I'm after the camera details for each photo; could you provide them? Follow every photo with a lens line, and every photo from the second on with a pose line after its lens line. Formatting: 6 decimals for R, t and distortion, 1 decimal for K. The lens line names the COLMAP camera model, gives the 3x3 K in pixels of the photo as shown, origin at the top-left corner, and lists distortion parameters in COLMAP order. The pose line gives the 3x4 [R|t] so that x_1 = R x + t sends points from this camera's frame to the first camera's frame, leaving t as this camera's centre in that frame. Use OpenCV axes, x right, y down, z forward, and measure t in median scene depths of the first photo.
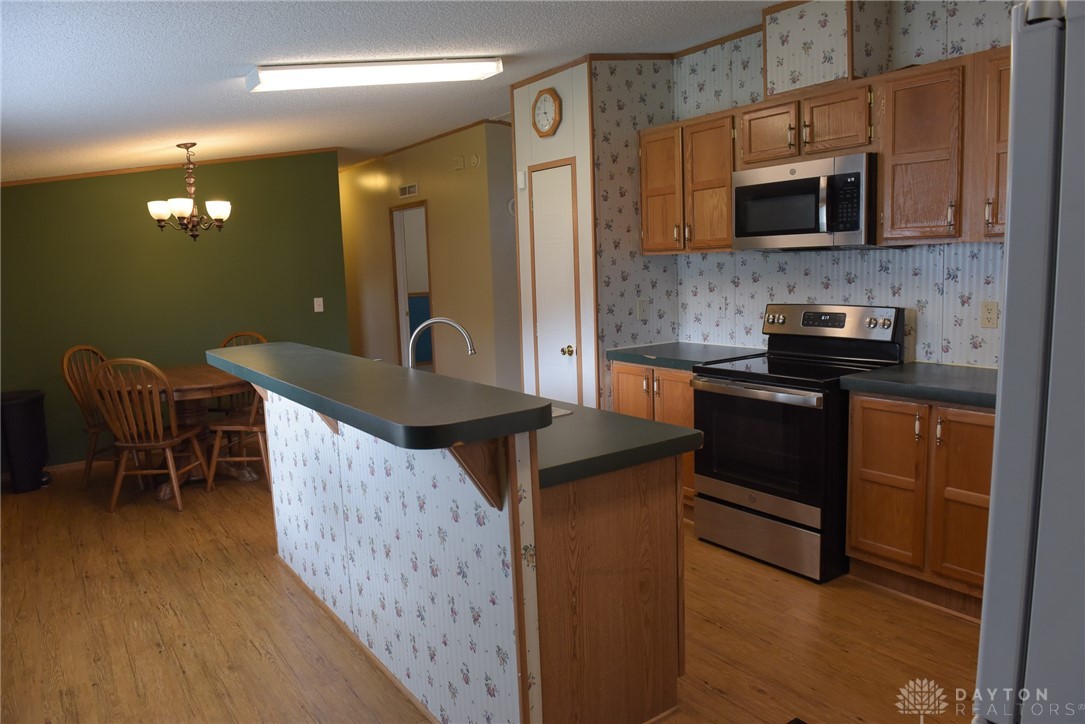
lens RADIAL K [[729.6, 0, 542.5], [0, 729.6, 362.0], [0, 0, 1]] dist [-0.051755, -0.000385]
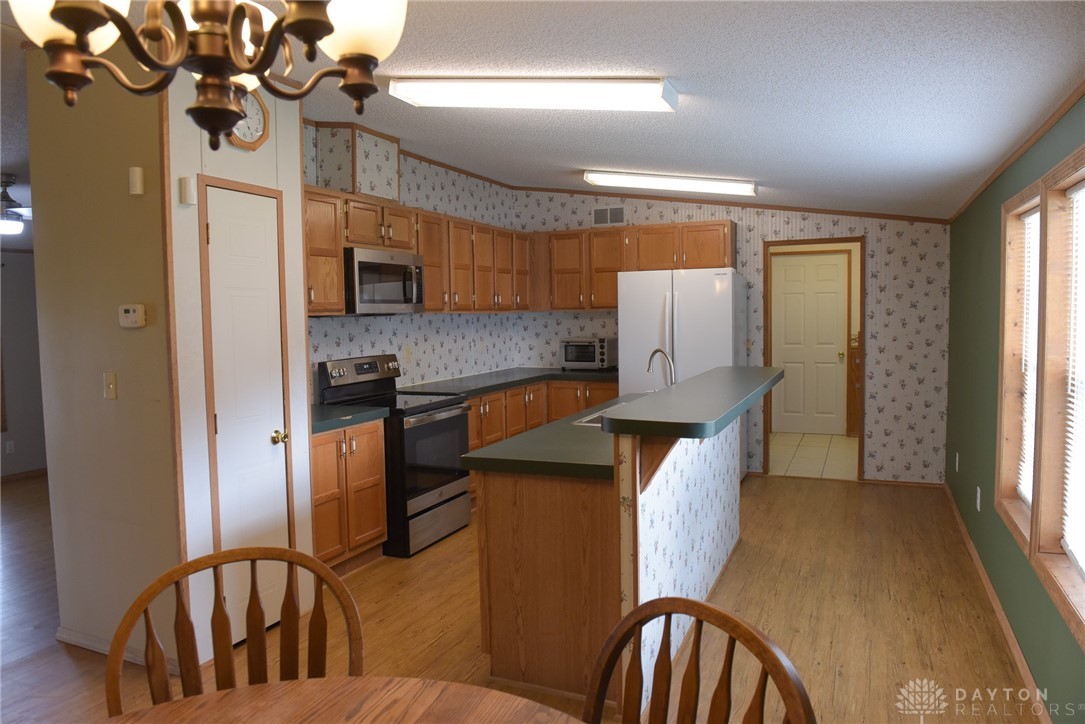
lens RADIAL K [[729.6, 0, 542.5], [0, 729.6, 362.0], [0, 0, 1]] dist [-0.051755, -0.000385]
pose [[-0.503960, -0.014854, 0.863599, -0.966114], [0.149423, 0.983277, 0.104110, -0.166279], [-0.850704, 0.181509, -0.493313, 1.437519]]
